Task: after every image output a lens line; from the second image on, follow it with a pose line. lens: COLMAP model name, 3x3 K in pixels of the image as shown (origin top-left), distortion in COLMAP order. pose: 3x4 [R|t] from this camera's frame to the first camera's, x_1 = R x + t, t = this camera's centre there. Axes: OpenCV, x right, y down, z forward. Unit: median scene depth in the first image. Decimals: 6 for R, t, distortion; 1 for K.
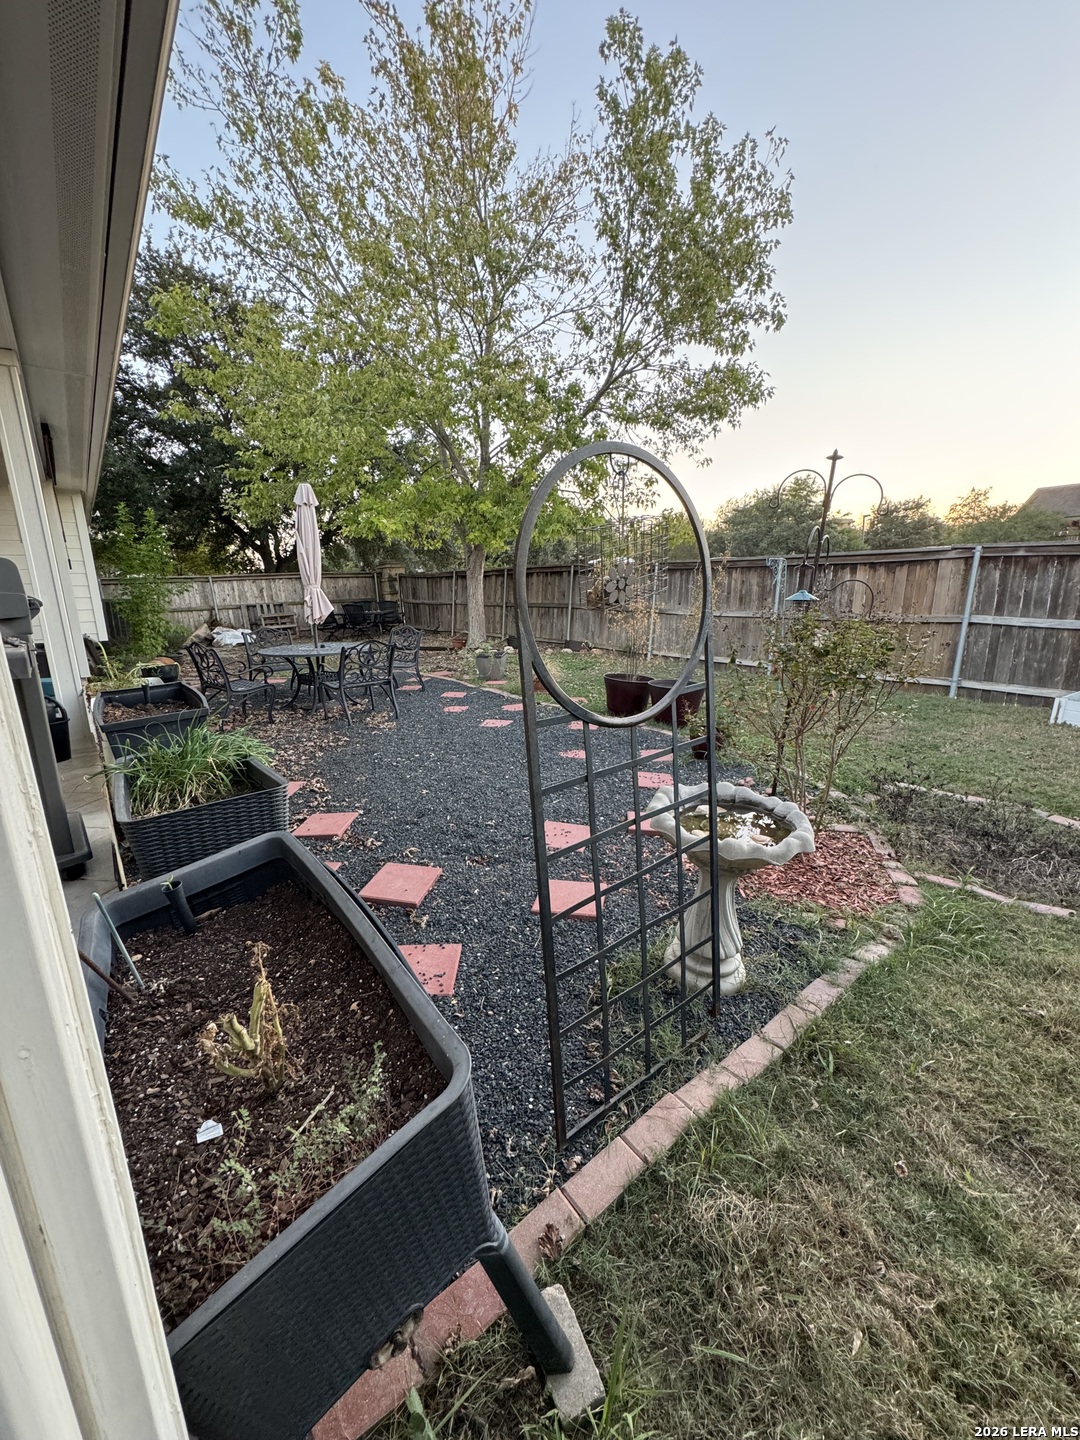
lens RADIAL K [[576.9, 0, 538.1], [0, 576.9, 718.6], [0, 0, 1]] dist [-0.001431, 0.000904]
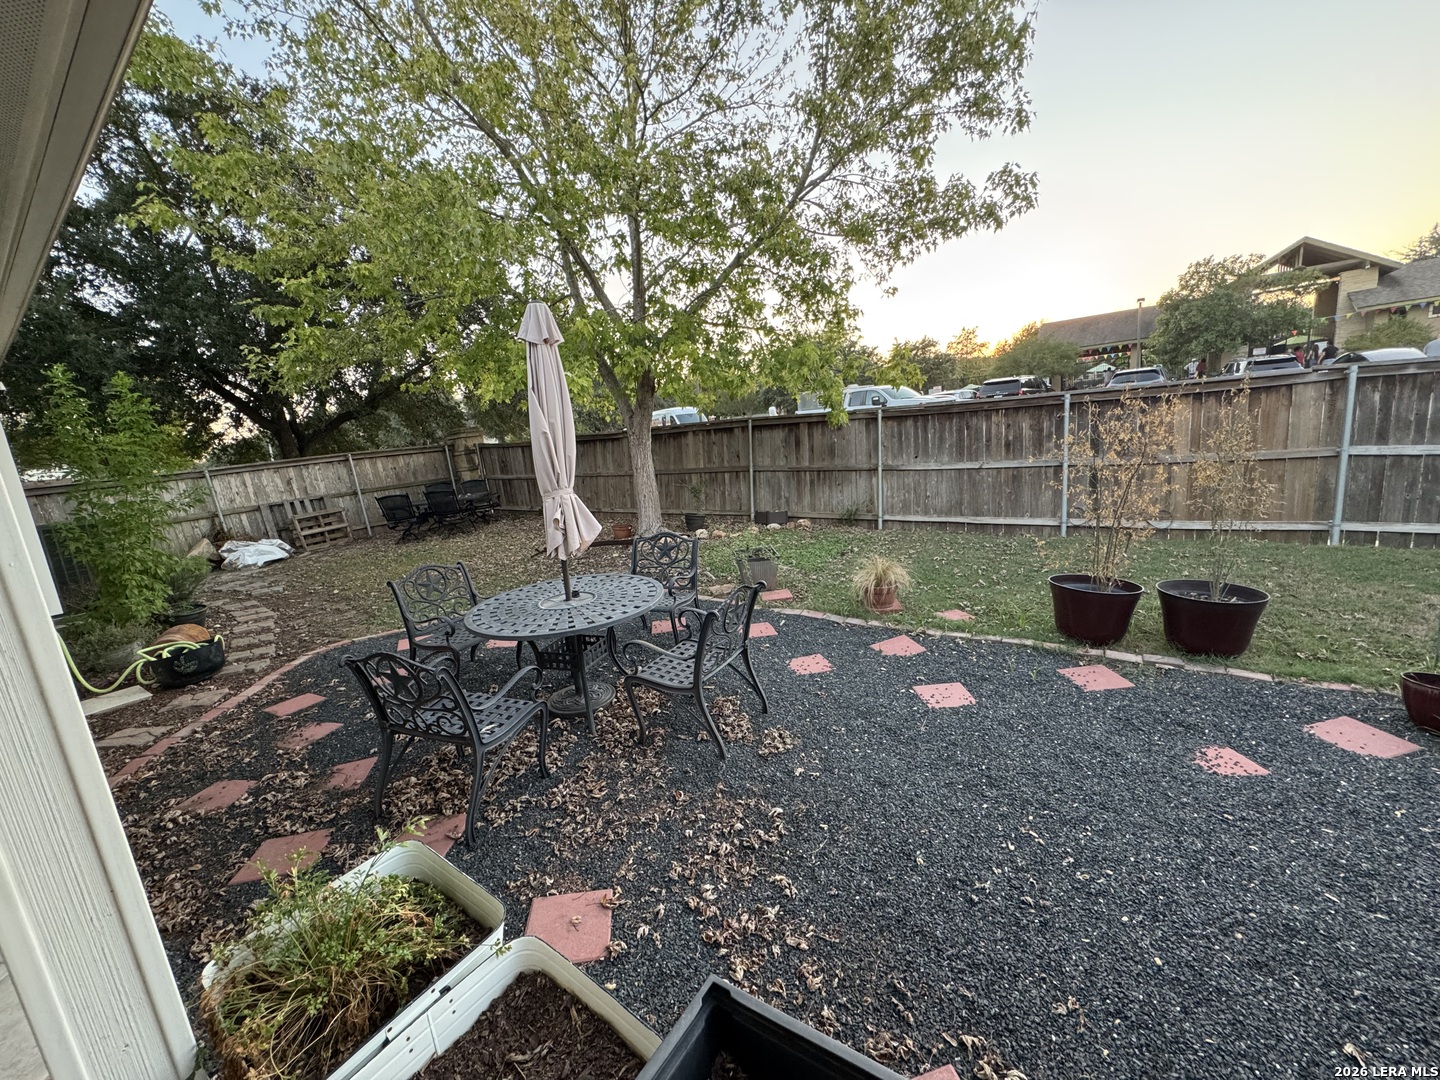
lens RADIAL K [[576.9, 0, 721.8], [0, 576.9, 544.4], [0, 0, 1]] dist [-0.001431, 0.000904]
pose [[0.959997, -0.121428, 0.252310, -0.162057], [0.131369, 0.991070, -0.022870, -0.061616], [-0.247280, 0.055101, 0.967376, 0.184504]]
